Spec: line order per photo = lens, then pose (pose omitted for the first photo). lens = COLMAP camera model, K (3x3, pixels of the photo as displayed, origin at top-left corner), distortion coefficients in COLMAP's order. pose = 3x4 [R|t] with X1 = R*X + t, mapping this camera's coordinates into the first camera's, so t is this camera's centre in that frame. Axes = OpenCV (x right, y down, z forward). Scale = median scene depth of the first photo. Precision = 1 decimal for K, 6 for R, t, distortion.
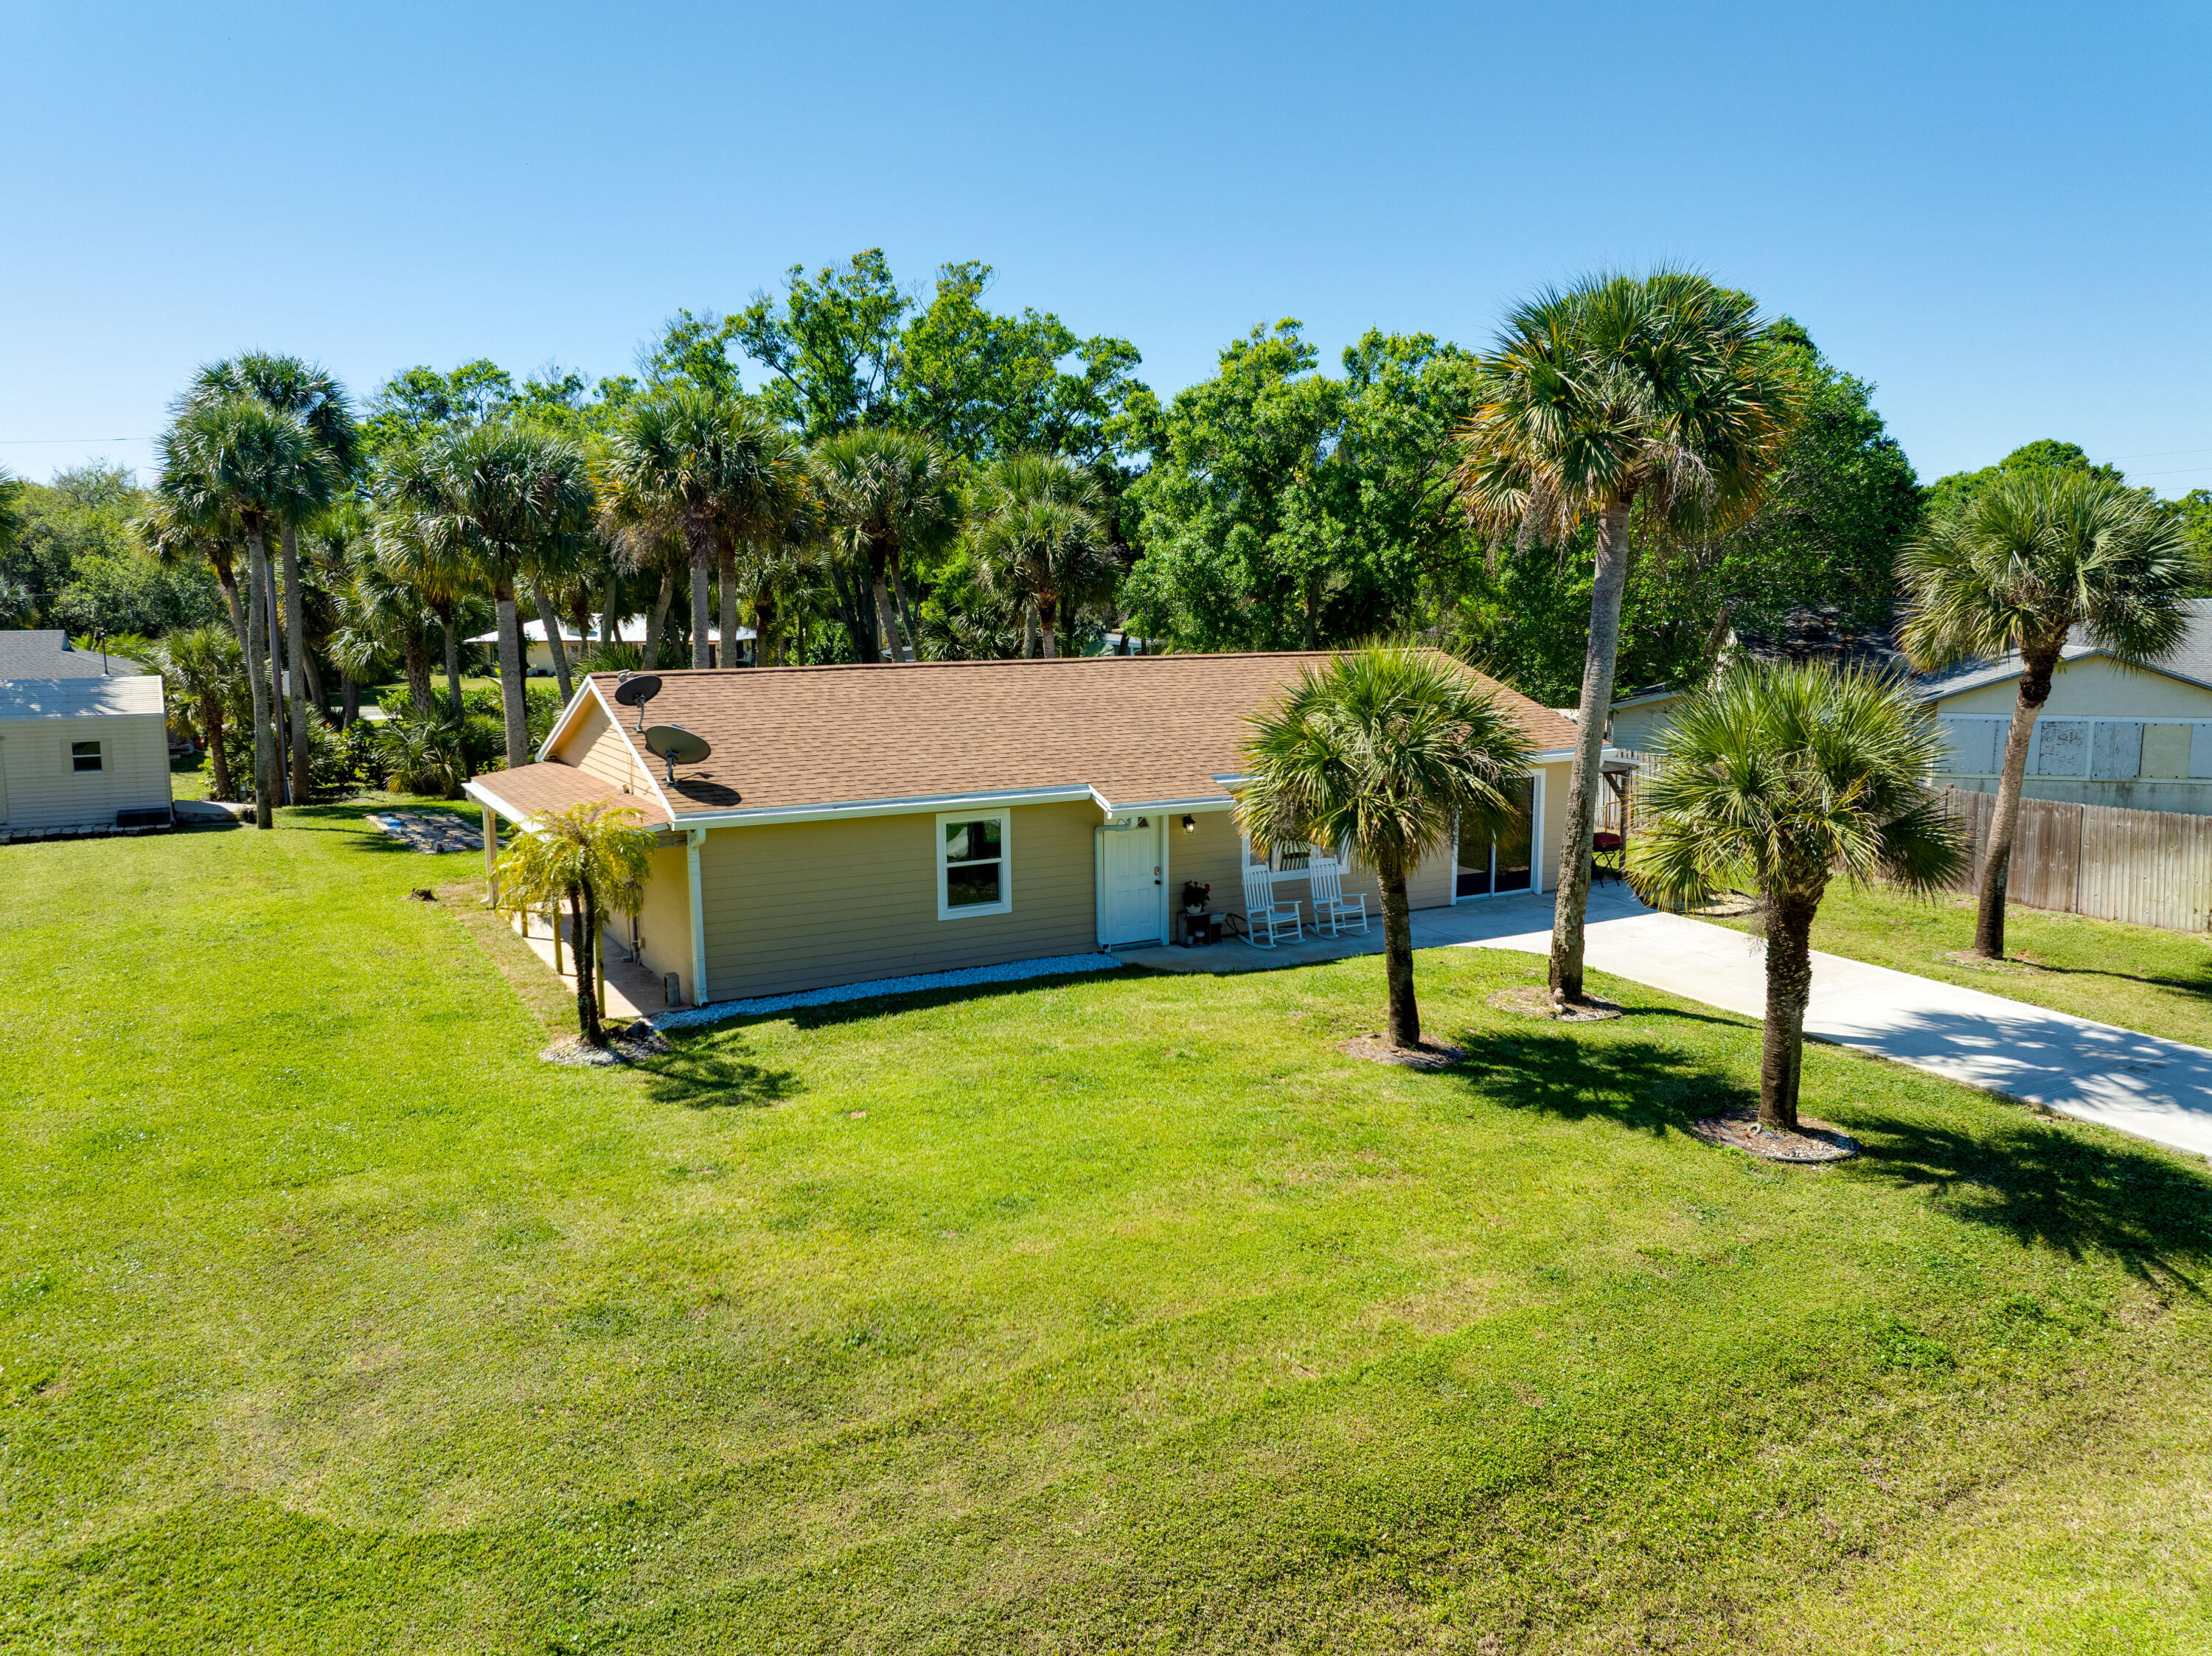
lens RADIAL K [[1534.3, 0, 1112.2], [0, 1534.3, 835.0], [0, 0, 1]] dist [-0.037130, -0.005167]
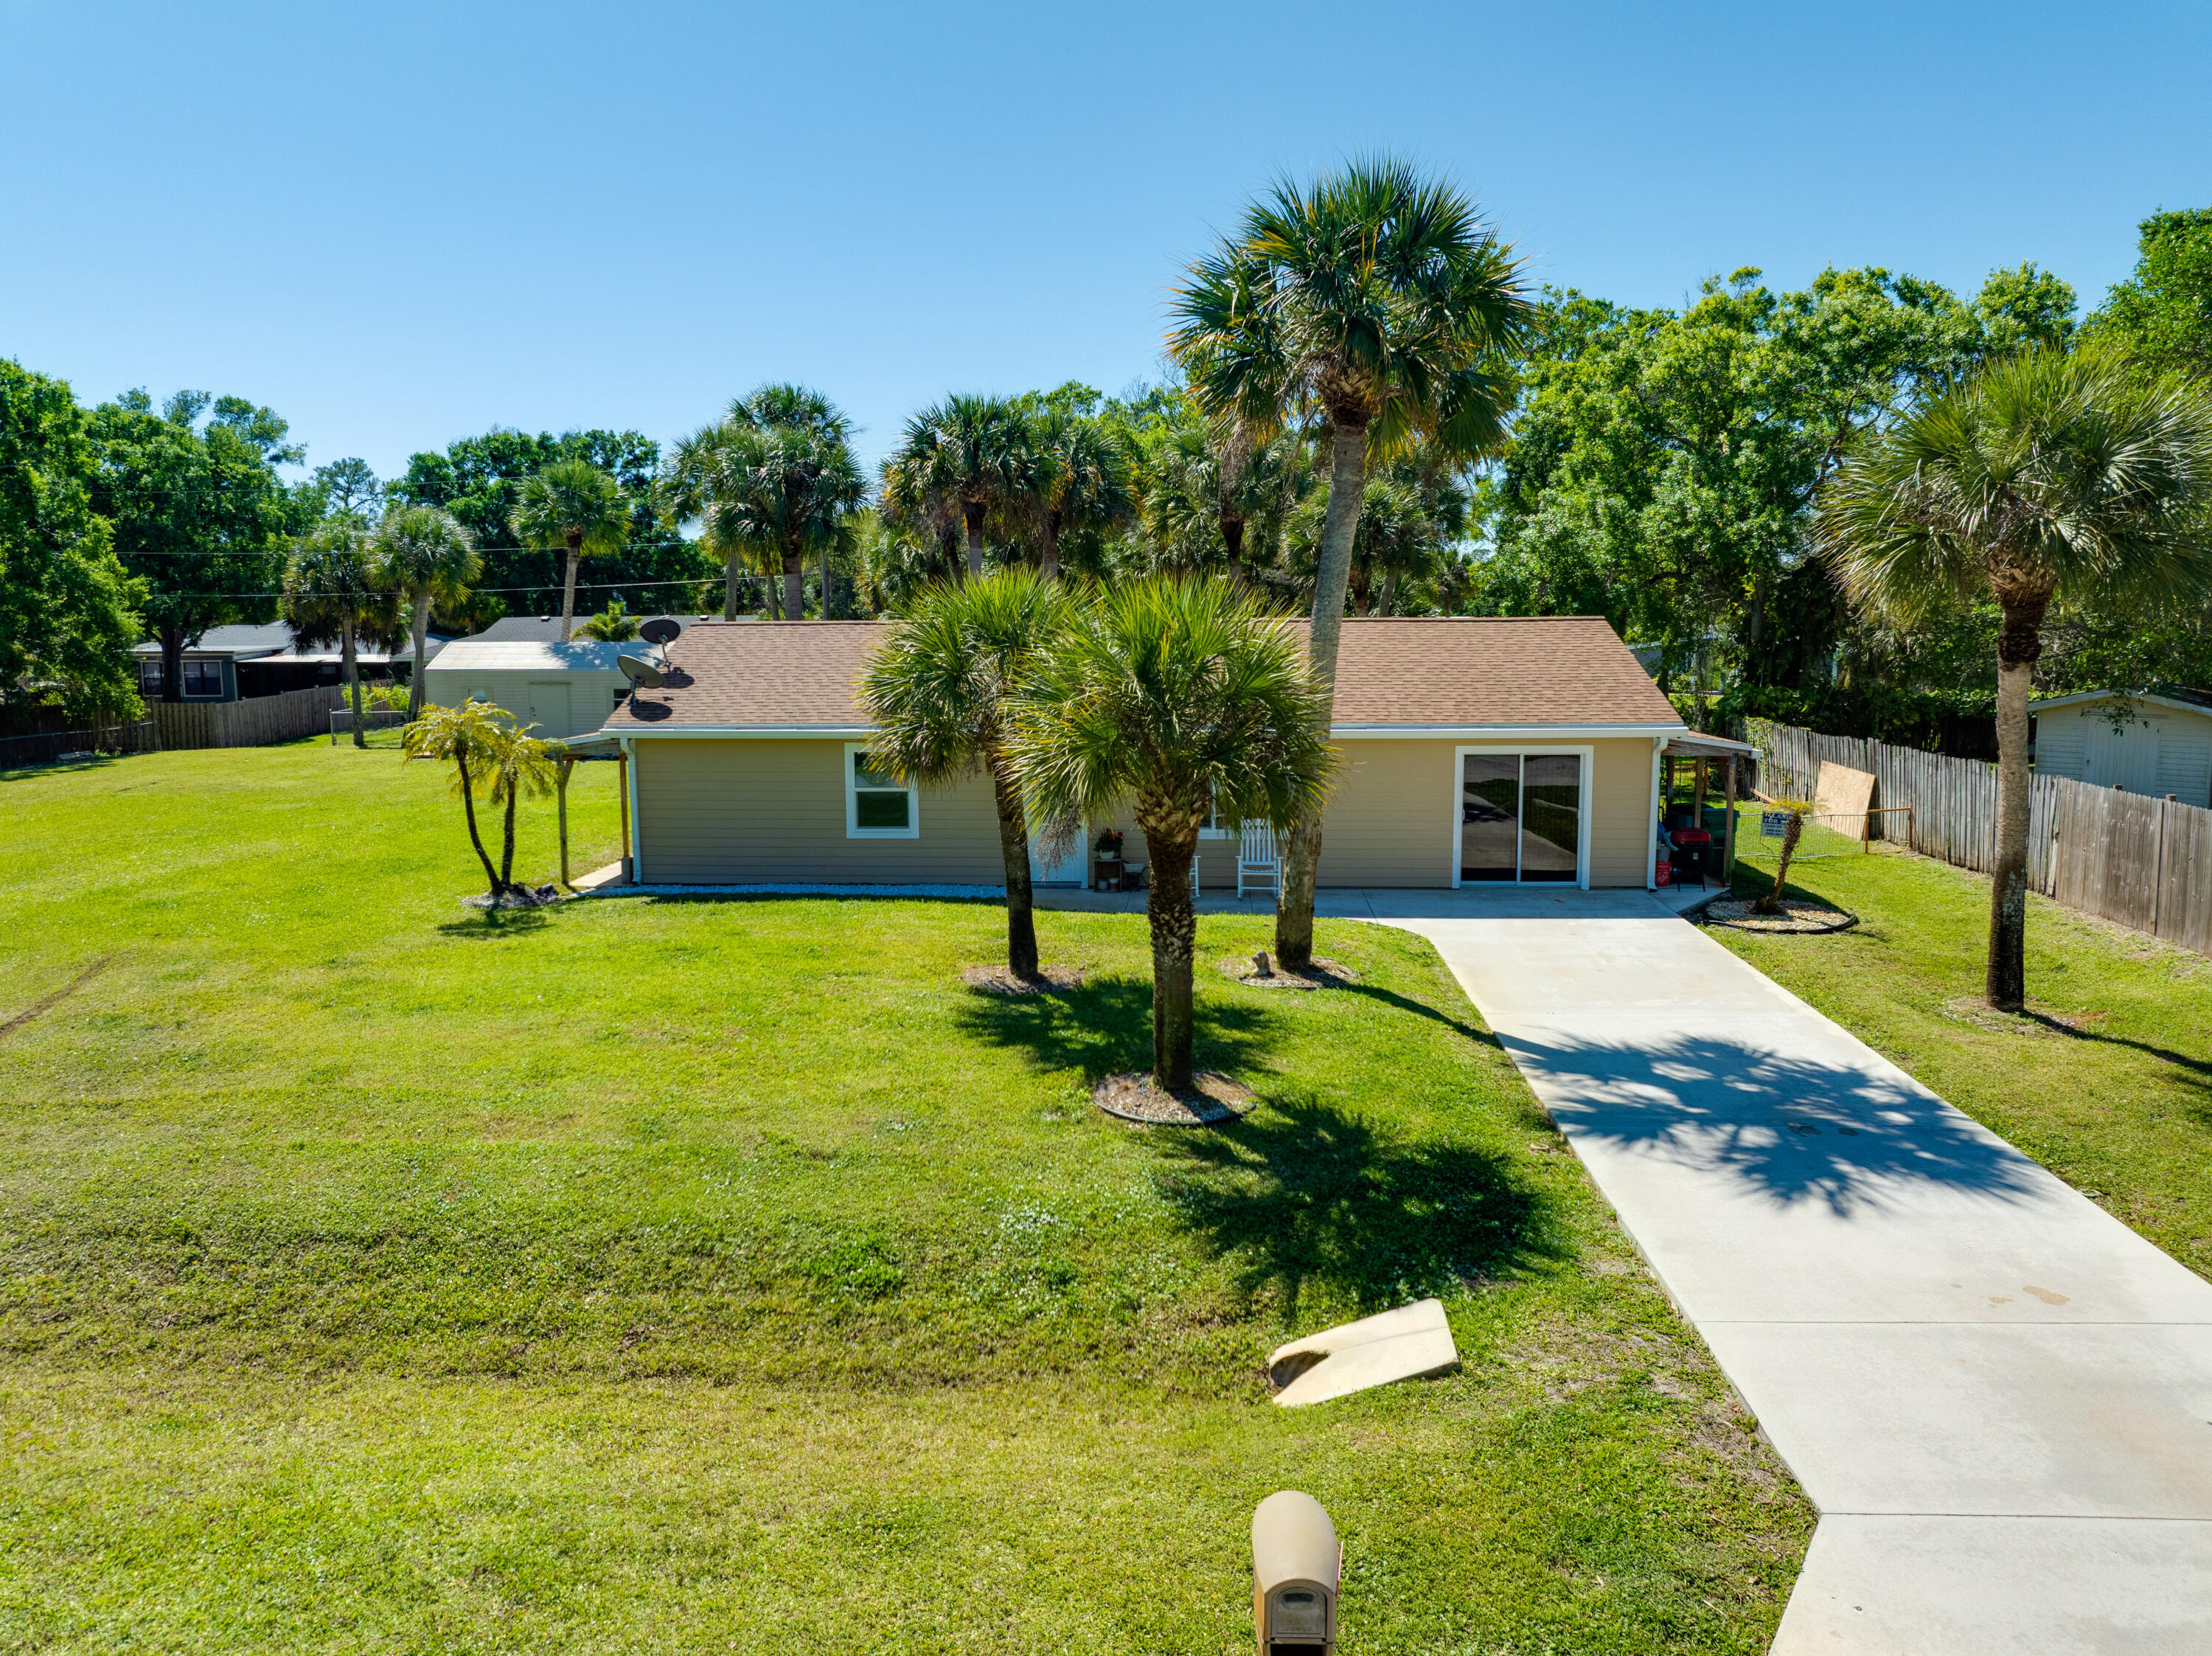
lens RADIAL K [[1534.3, 0, 1105.5], [0, 1534.3, 817.1], [0, 0, 1]] dist [-0.037130, -0.005167]
pose [[0.836630, 0.066702, -0.543693, 0.662611], [-0.079475, 0.996837, 0.000000, 0.024896], [0.541973, 0.043210, 0.839284, 0.147738]]
